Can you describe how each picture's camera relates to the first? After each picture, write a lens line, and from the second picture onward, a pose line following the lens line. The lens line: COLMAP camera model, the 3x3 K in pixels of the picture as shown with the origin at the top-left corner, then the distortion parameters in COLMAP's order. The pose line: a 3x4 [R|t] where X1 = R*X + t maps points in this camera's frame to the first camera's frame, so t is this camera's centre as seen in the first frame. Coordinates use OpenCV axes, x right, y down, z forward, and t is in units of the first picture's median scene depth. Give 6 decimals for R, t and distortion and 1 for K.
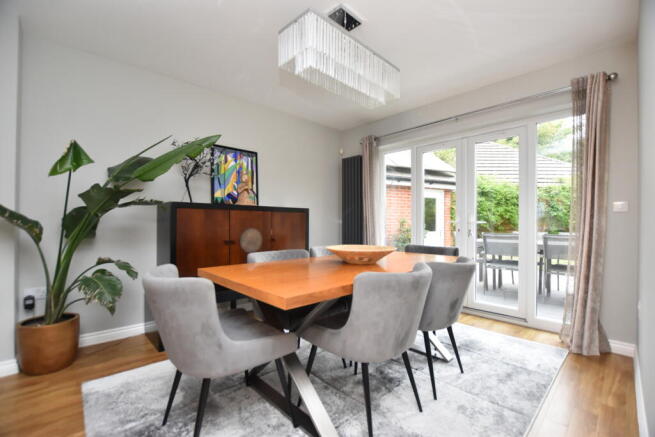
lens RADIAL K [[288.4, 0, 325.9], [0, 288.4, 219.8], [0, 0, 1]] dist [-0.028135, -0.000208]
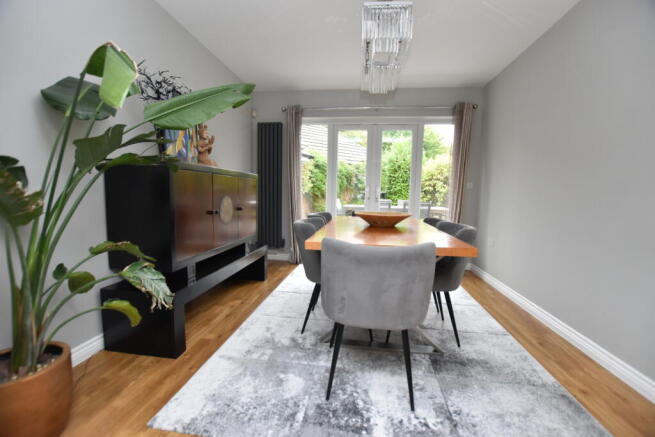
lens RADIAL K [[288.4, 0, 325.9], [0, 288.4, 219.8], [0, 0, 1]] dist [-0.028135, -0.000208]
pose [[0.773562, -0.046132, 0.632039, -0.758671], [-0.029791, 0.993597, 0.108983, -0.008353], [-0.633020, -0.103134, 0.767235, 0.187708]]
